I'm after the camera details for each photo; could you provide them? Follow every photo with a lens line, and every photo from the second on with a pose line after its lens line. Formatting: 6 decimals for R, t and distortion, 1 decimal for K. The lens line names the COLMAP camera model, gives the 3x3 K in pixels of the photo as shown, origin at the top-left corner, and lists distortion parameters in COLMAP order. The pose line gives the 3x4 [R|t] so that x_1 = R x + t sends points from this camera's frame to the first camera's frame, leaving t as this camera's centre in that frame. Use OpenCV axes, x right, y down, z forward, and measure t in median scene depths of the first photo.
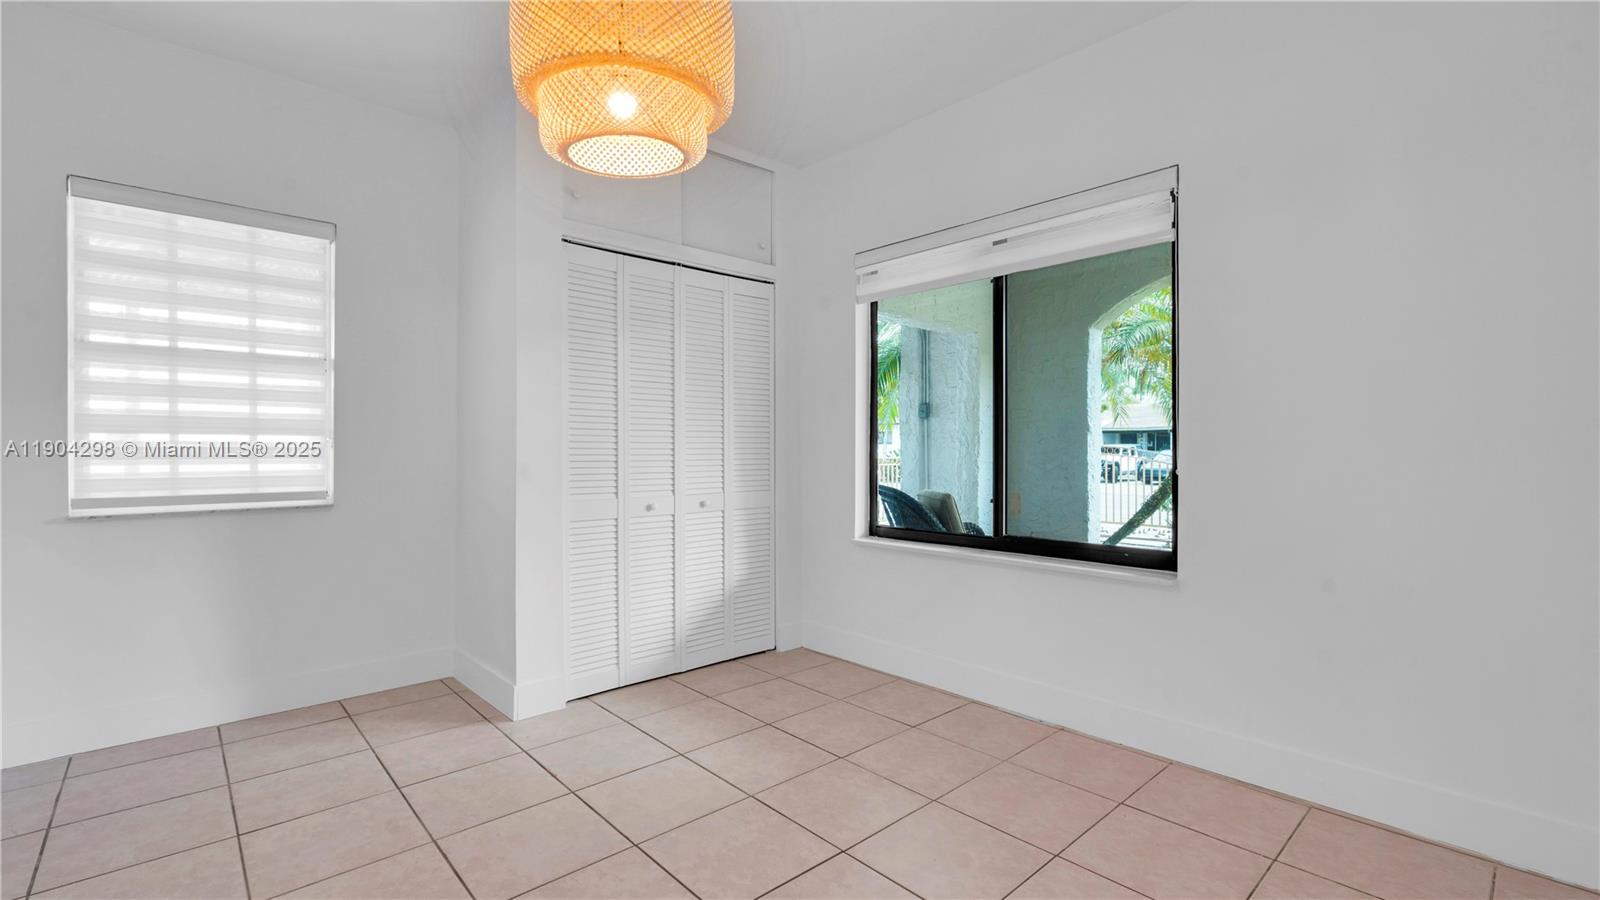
lens RADIAL K [[693.5, 0, 801.9], [0, 693.5, 446.2], [0, 0, 1]] dist [-0.010047, 0.000519]
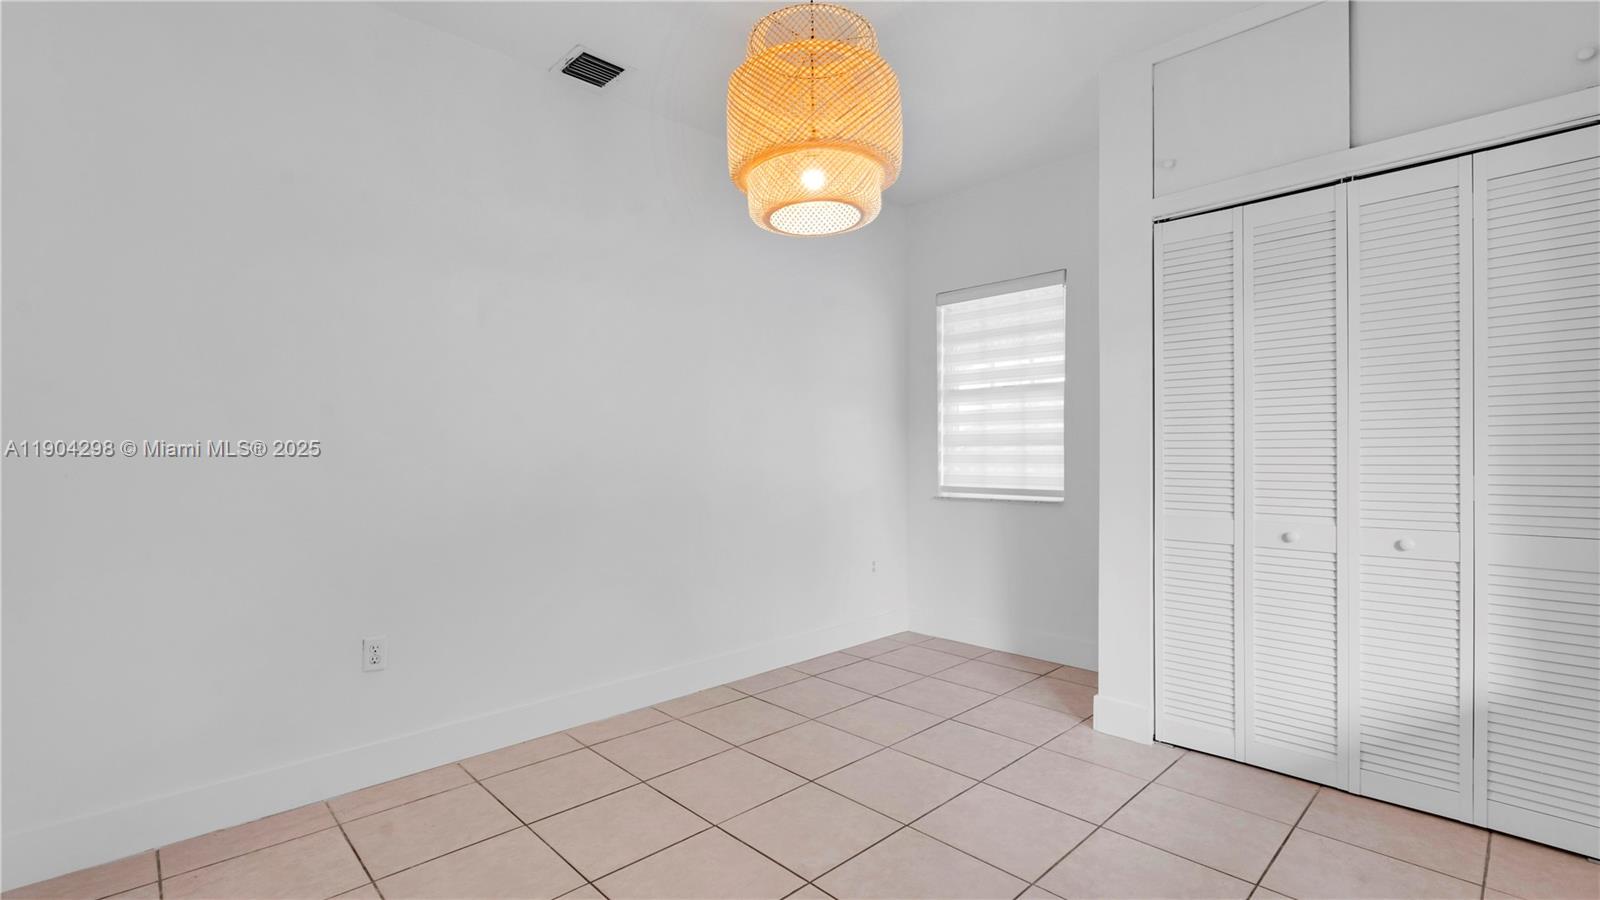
lens RADIAL K [[693.5, 0, 802.1], [0, 693.5, 456.7], [0, 0, 1]] dist [-0.010047, 0.000519]
pose [[0.034048, 0.001819, -0.999419, 0.539290], [0.004126, 0.999990, 0.001961, 0.000610], [0.999412, -0.004191, 0.034040, 0.523384]]
